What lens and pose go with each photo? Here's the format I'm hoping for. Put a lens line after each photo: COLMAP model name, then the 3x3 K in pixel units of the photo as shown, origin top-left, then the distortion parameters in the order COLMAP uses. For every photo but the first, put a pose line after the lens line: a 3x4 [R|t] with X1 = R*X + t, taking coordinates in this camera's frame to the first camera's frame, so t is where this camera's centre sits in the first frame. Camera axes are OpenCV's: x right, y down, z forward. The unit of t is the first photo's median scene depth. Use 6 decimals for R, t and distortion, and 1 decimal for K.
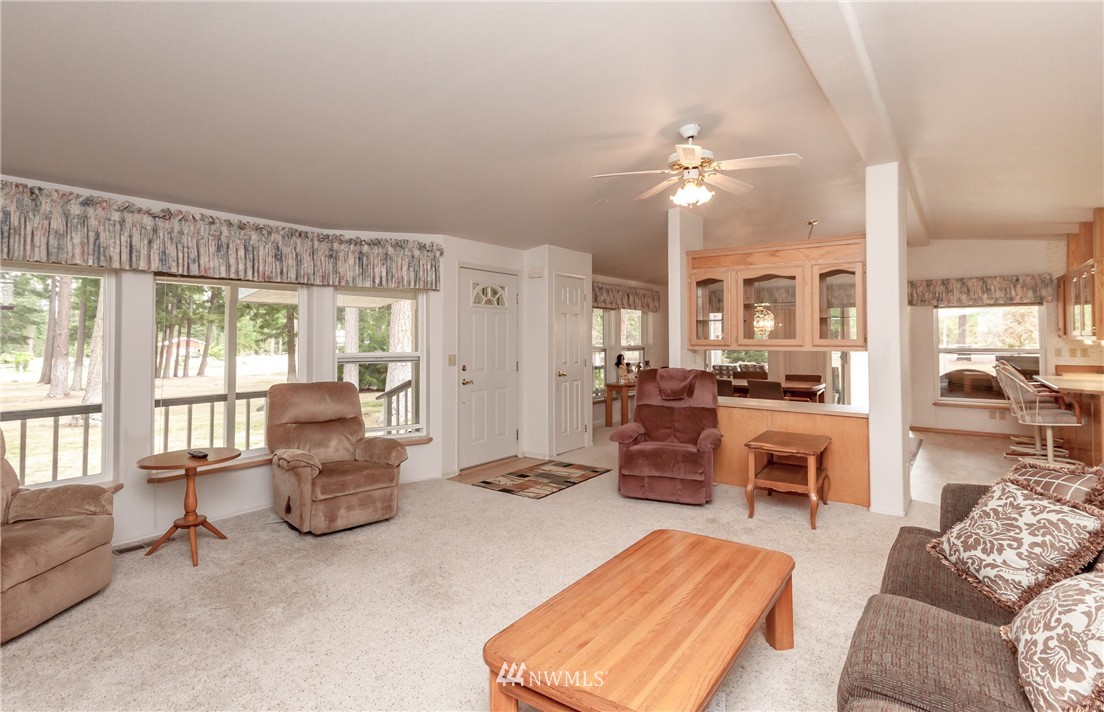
lens RADIAL K [[556.8, 0, 554.8], [0, 556.8, 321.6], [0, 0, 1]] dist [-0.005233, -0.000164]
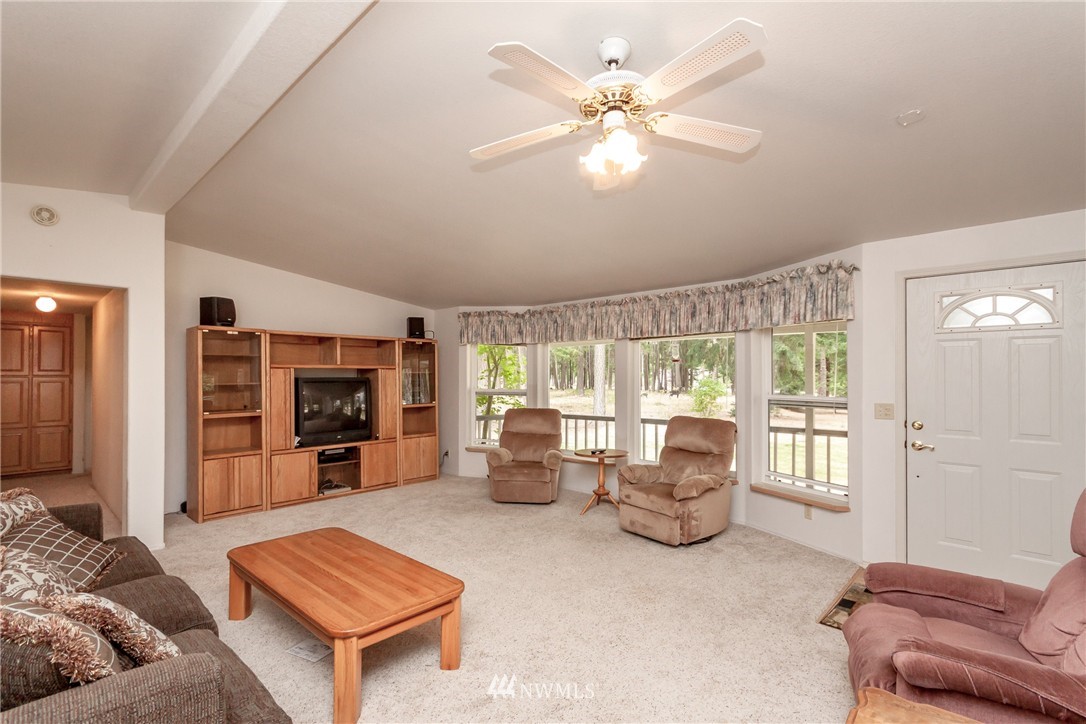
lens RADIAL K [[516.9, 0, 544.5], [0, 516.9, 369.8], [0, 0, 1]] dist [-0.000108, -0.000016]
pose [[-0.125259, -0.011971, -0.992052, 0.746006], [0.030291, 0.999415, -0.015885, 0.017783], [0.991662, -0.032040, -0.124823, 0.888509]]
